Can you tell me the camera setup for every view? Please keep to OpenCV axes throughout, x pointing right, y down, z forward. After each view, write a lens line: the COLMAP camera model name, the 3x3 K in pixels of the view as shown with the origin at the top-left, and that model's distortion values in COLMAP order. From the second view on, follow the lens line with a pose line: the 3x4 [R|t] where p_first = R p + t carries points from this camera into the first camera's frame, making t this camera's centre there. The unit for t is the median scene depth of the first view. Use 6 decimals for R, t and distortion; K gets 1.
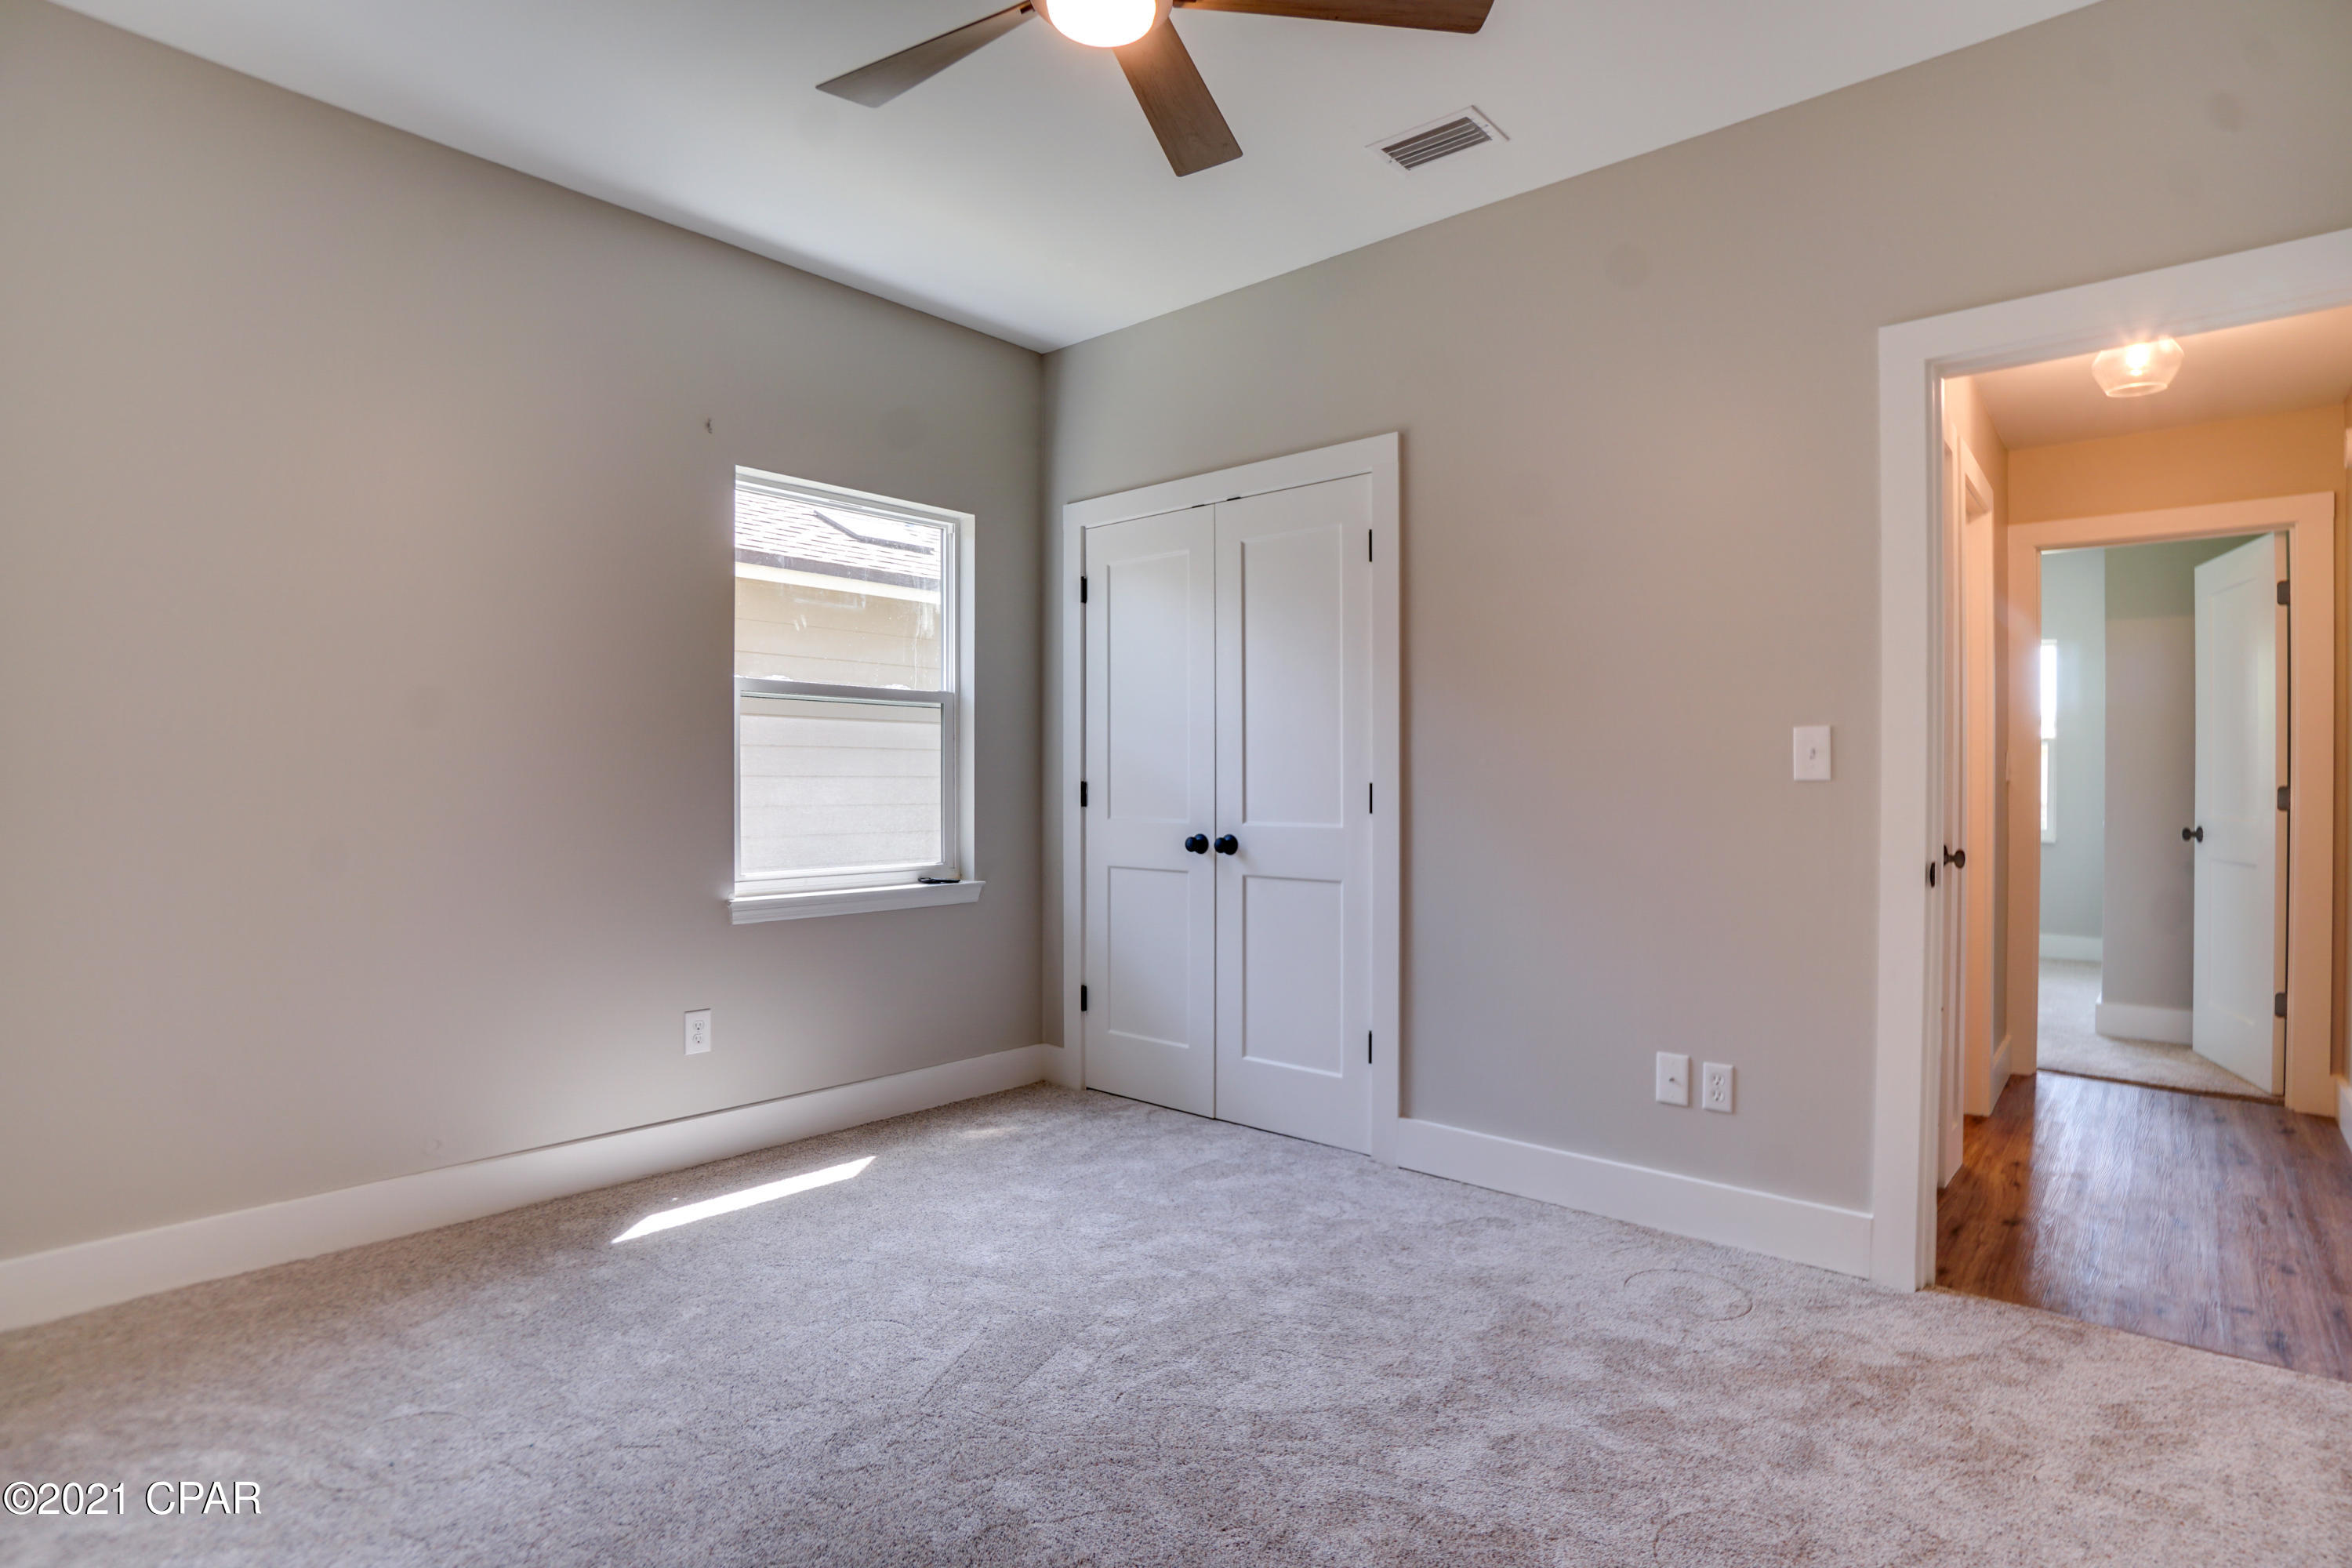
lens RADIAL K [[1177.3, 0, 1189.0], [0, 1177.3, 783.9], [0, 0, 1]] dist [-0.003310, 0.002014]
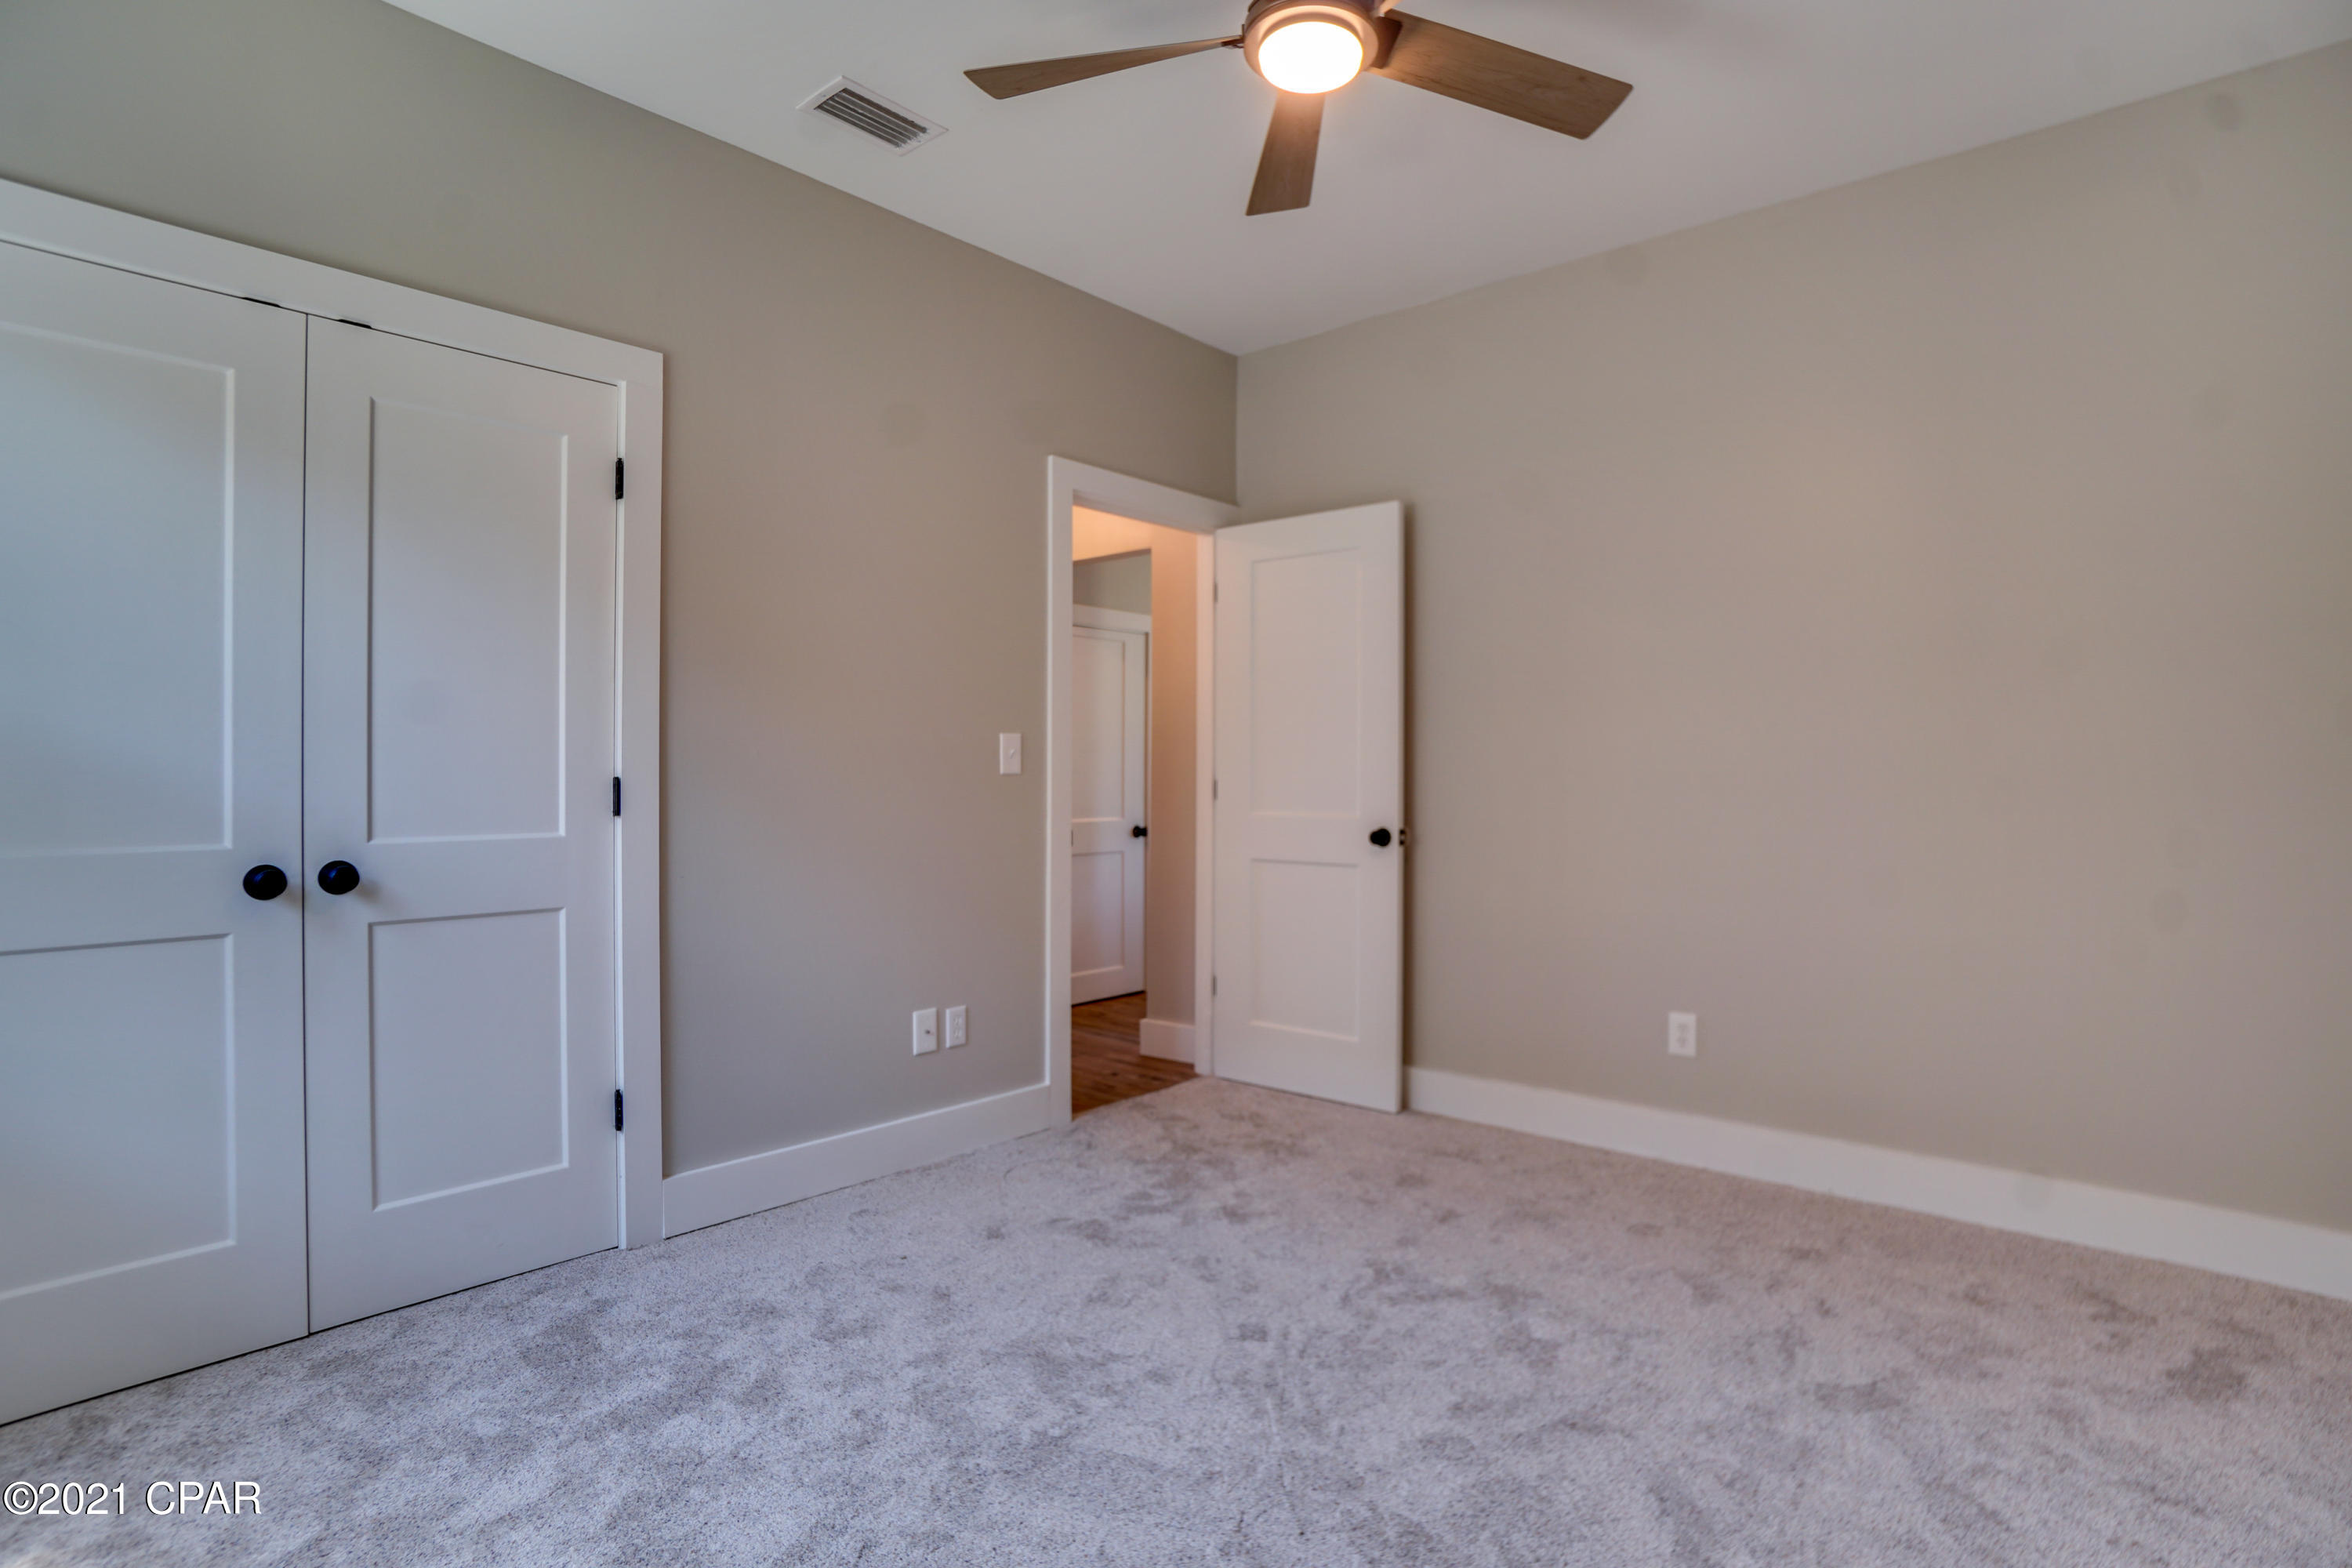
lens RADIAL K [[1177.3, 0, 1164.6], [0, 1177.3, 785.3], [0, 0, 1]] dist [-0.003310, 0.002014]
pose [[0.047046, 0.000863, 0.998892, -0.651629], [0.012799, 0.999917, -0.001467, 0.011279], [-0.998811, 0.012854, 0.047031, 0.623693]]
